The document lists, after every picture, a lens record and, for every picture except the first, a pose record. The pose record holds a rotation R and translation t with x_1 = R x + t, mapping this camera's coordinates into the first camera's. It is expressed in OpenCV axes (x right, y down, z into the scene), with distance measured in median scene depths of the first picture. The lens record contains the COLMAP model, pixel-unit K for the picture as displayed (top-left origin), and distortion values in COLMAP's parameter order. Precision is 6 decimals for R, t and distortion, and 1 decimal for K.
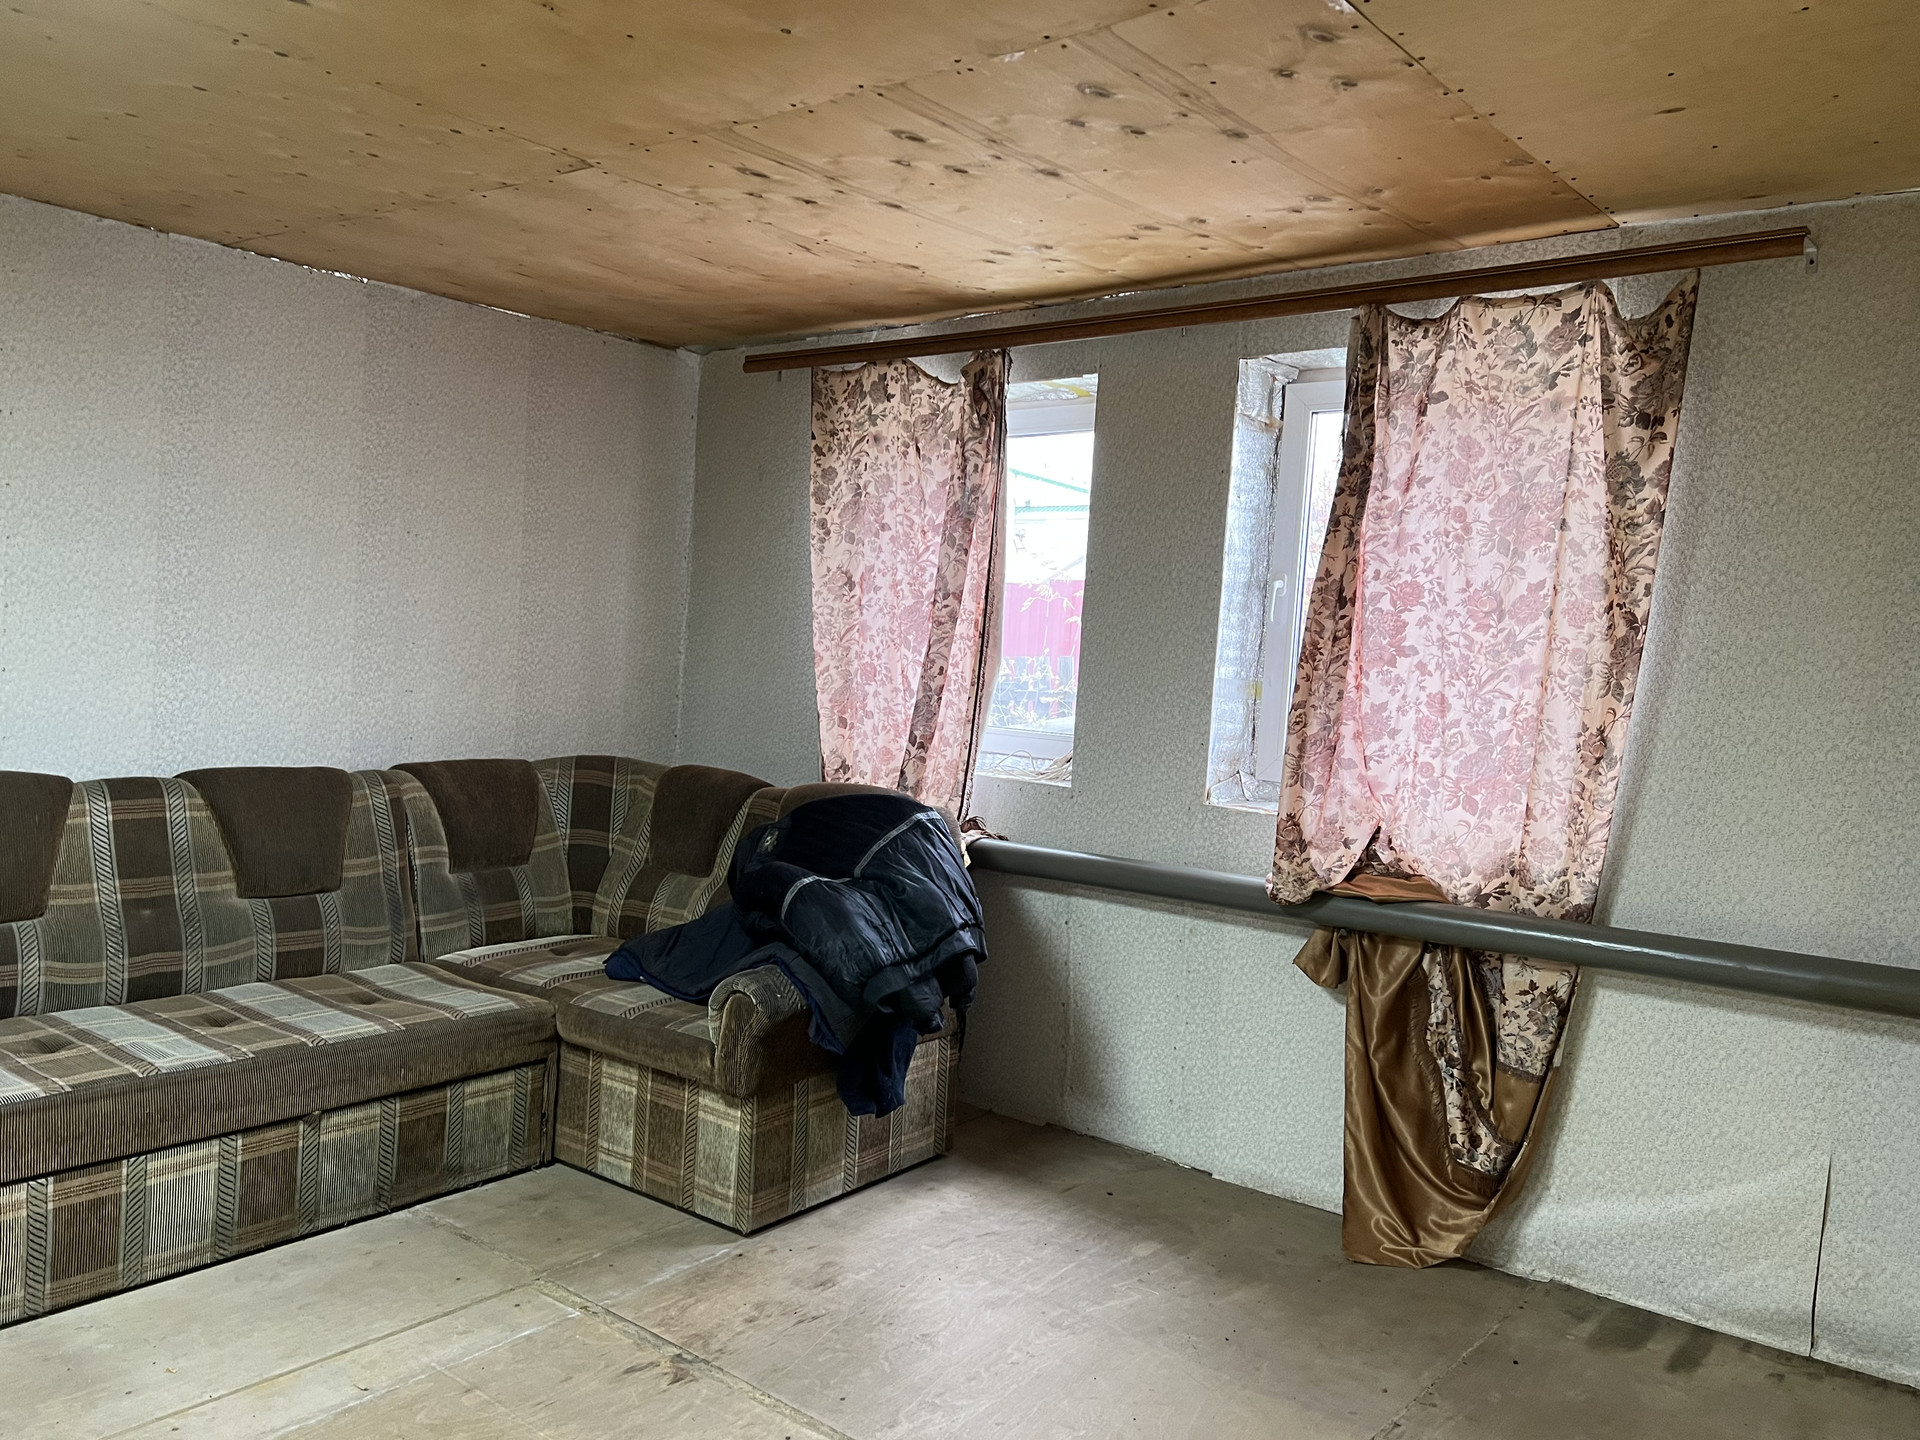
lens RADIAL K [[1449.6, 0, 941.0], [0, 1449.6, 719.6], [0, 0, 1]] dist [0.040963, -0.037975]
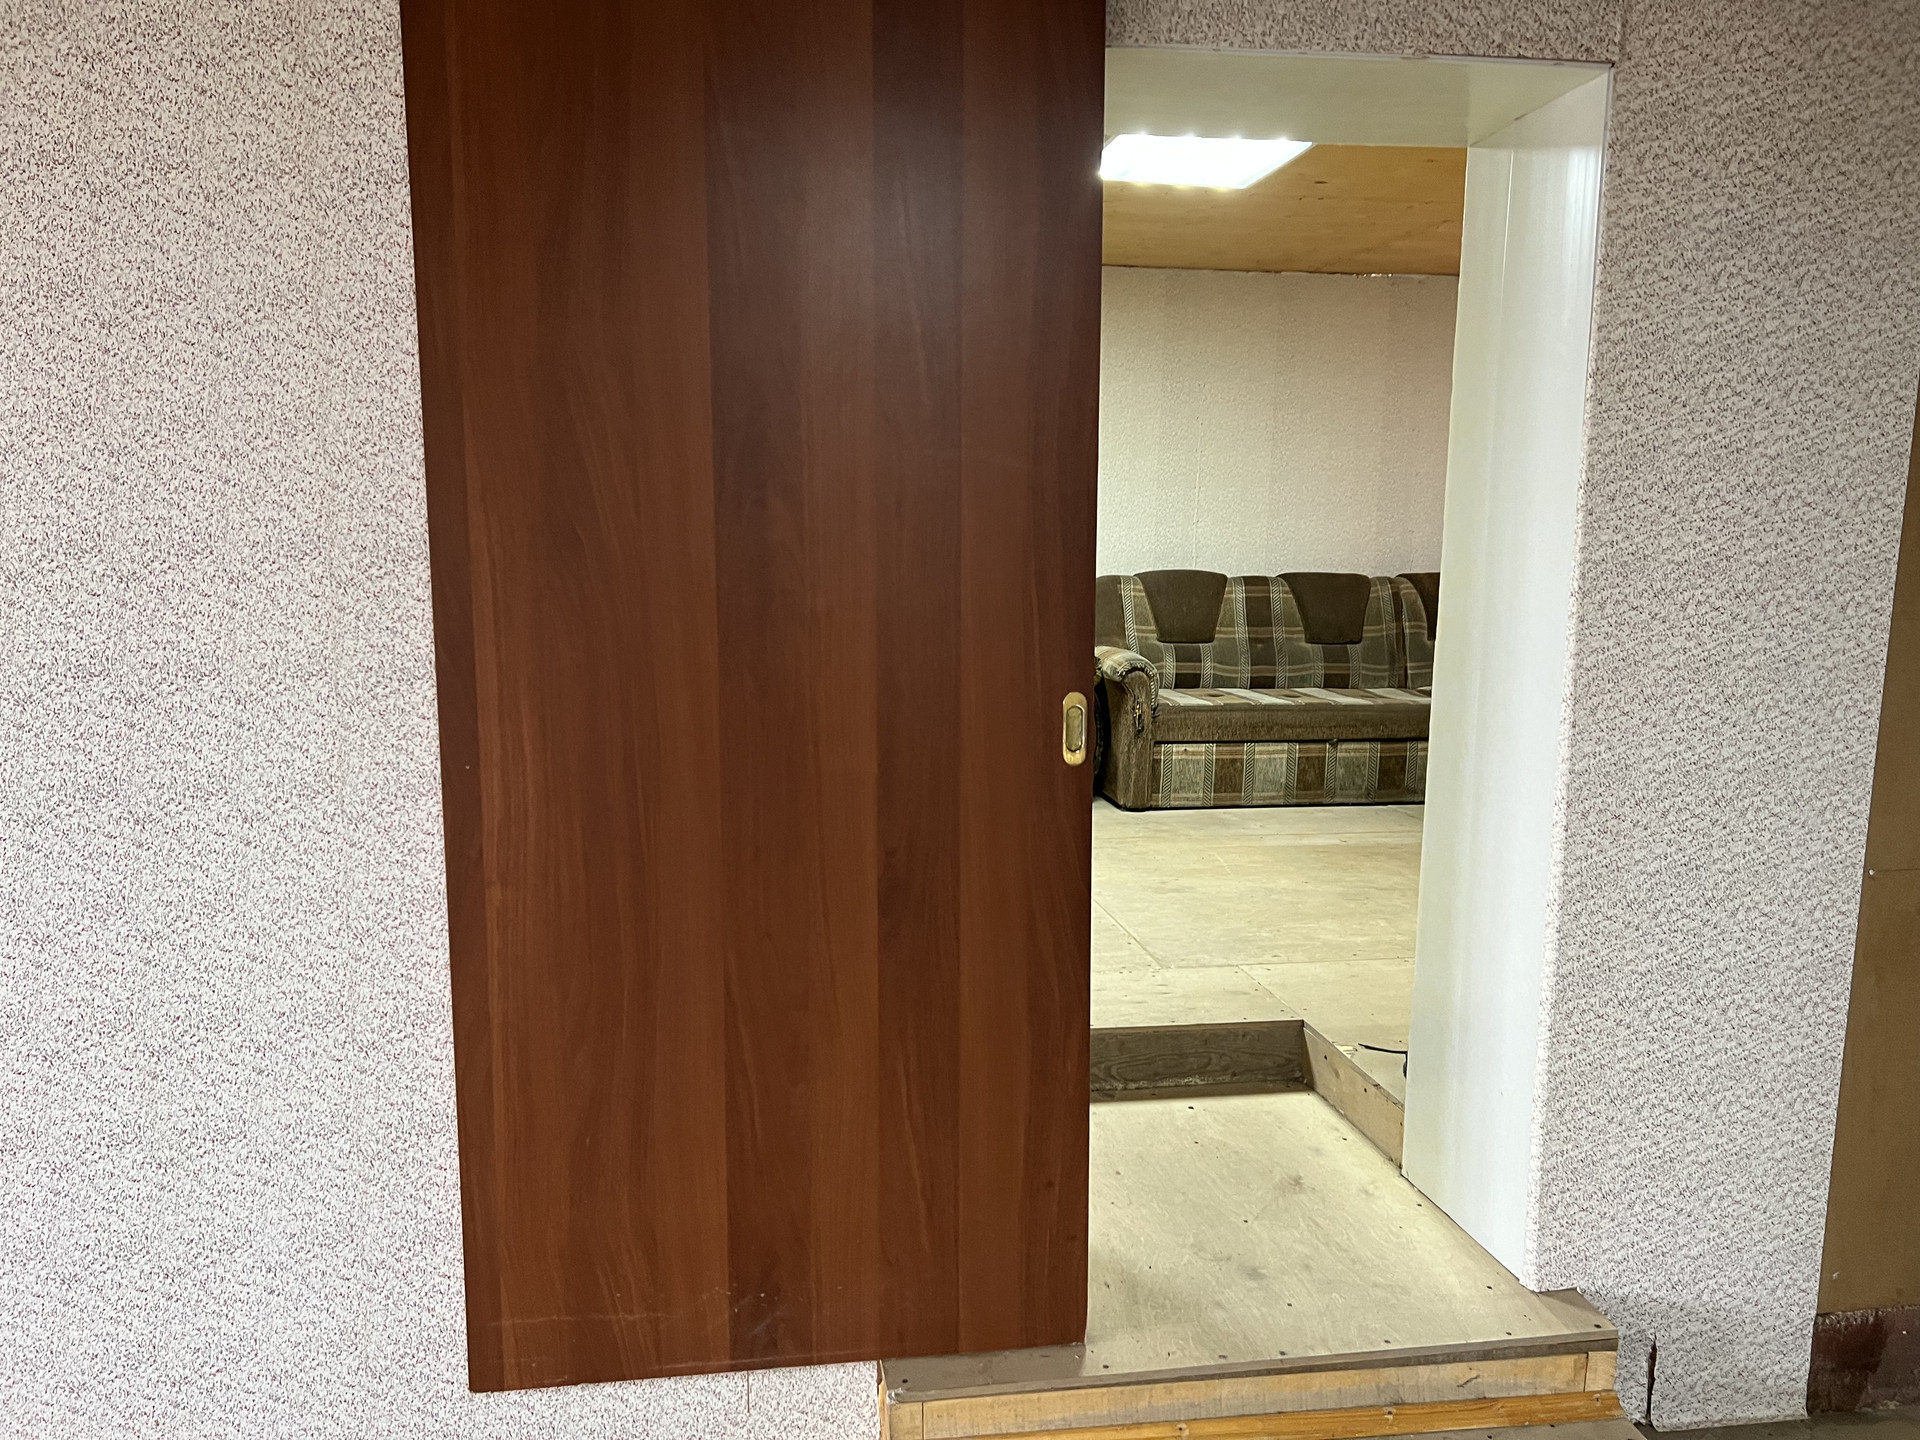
lens RADIAL K [[1449.6, 0, 950.2], [0, 1449.6, 727.7], [0, 0, 1]] dist [0.040963, -0.037975]
pose [[0.747067, 0.044915, -0.663230, 0.412604], [-0.001661, 0.997838, 0.065704, 0.116646], [0.664747, -0.047984, 0.745526, -0.678805]]
